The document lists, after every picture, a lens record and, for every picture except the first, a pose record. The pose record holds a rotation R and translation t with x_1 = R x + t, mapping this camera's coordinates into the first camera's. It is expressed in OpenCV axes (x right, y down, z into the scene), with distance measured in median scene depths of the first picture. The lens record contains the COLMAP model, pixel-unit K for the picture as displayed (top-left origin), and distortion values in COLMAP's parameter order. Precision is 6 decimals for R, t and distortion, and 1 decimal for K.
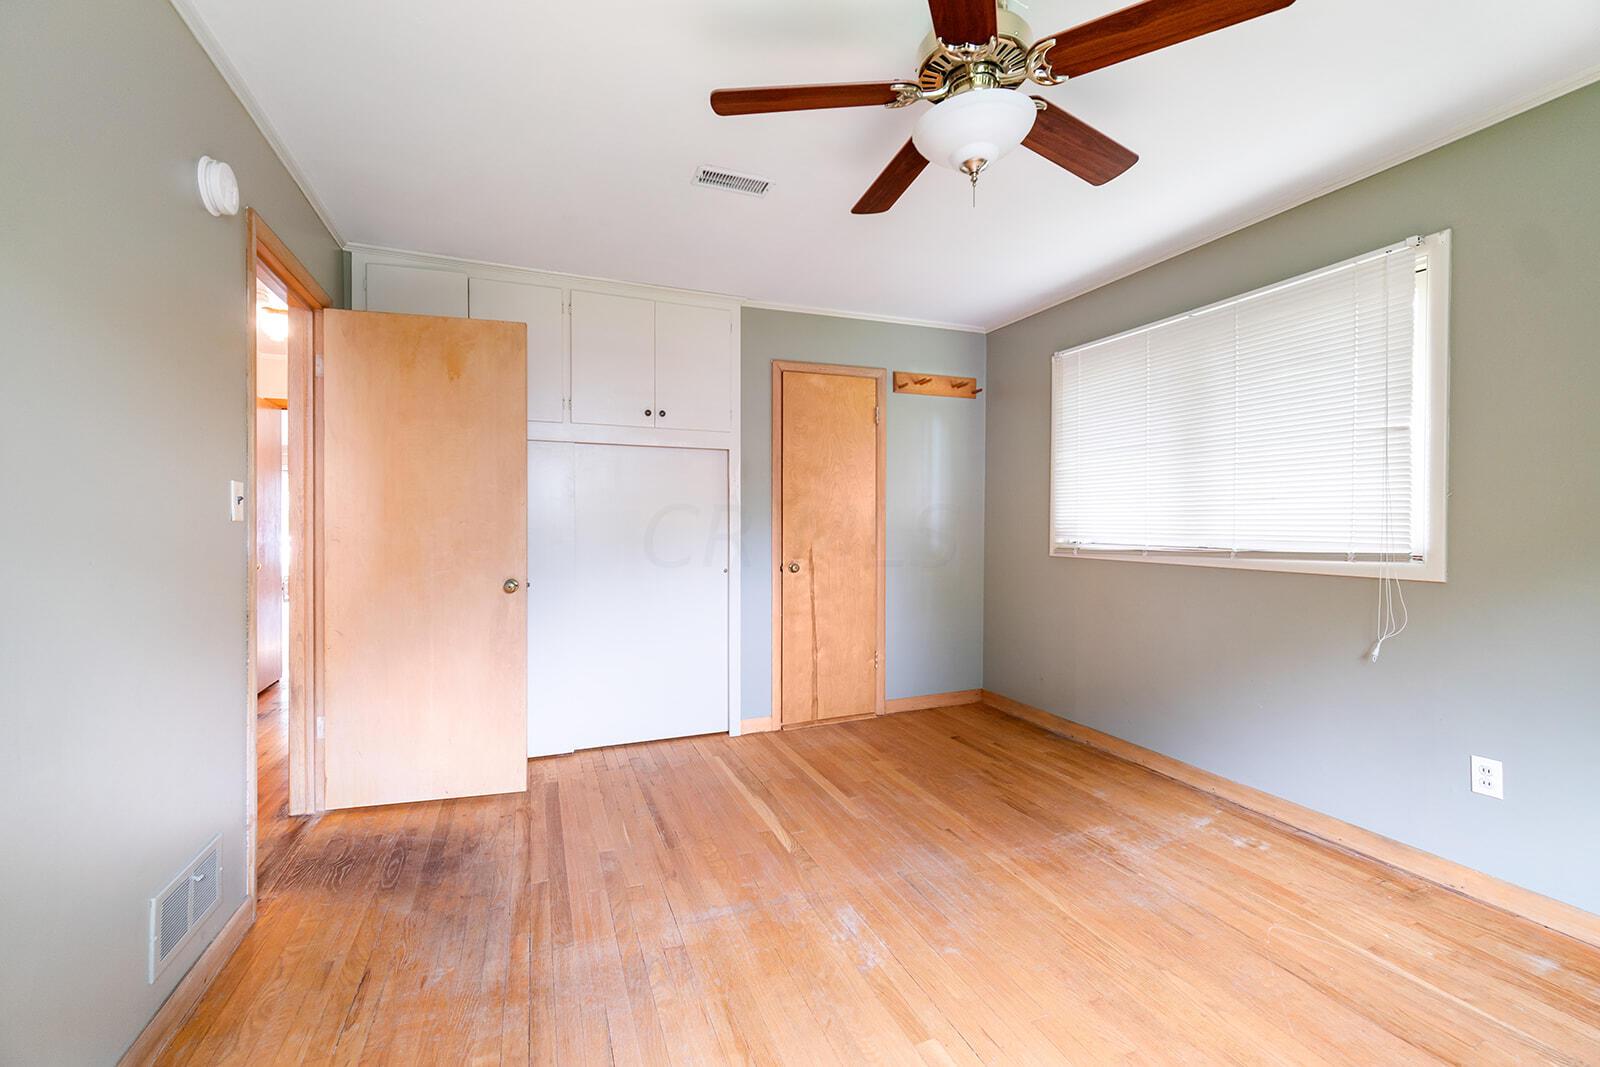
lens RADIAL K [[660.8, 0, 800.0], [0, 660.8, 533.5], [0, 0, 1]] dist [0.006773, -0.000272]
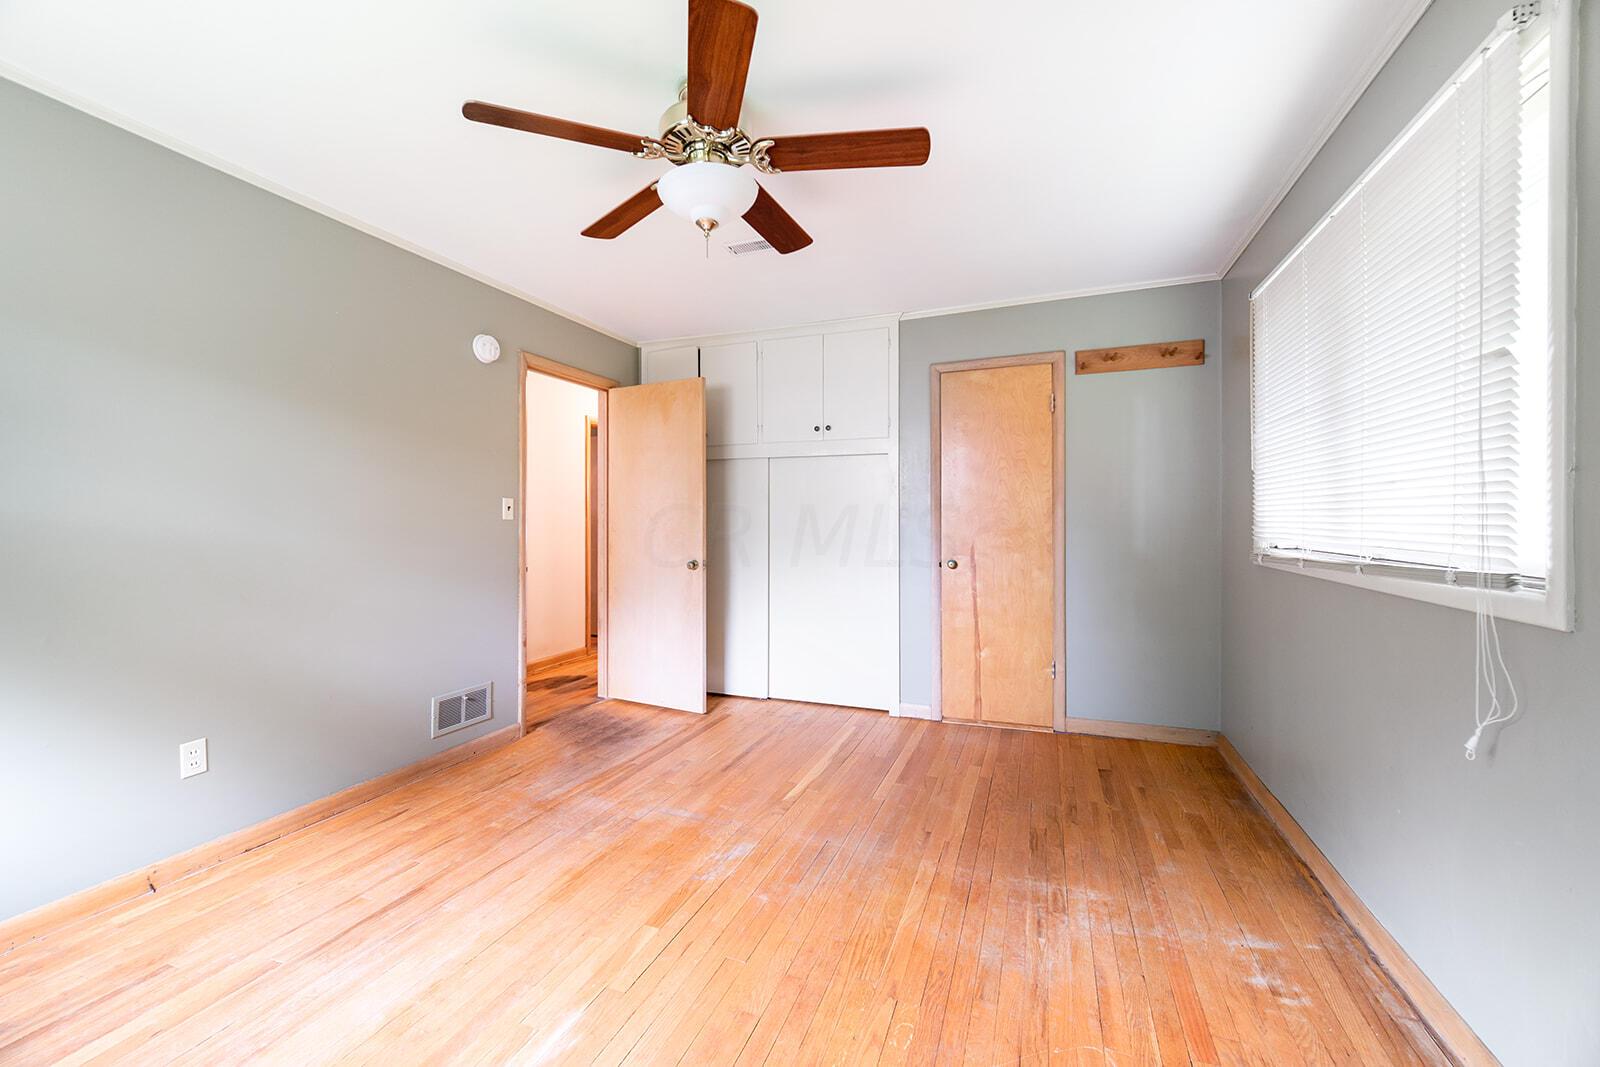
lens RADIAL K [[647.2, 0, 798.4], [0, 647.2, 525.7], [0, 0, 1]] dist [0.009241, -0.000121]
pose [[0.731220, 0.005535, -0.682119, 0.605740], [-0.010066, 0.999946, -0.002677, -0.002925], [0.682067, 0.008824, 0.731236, 0.131100]]
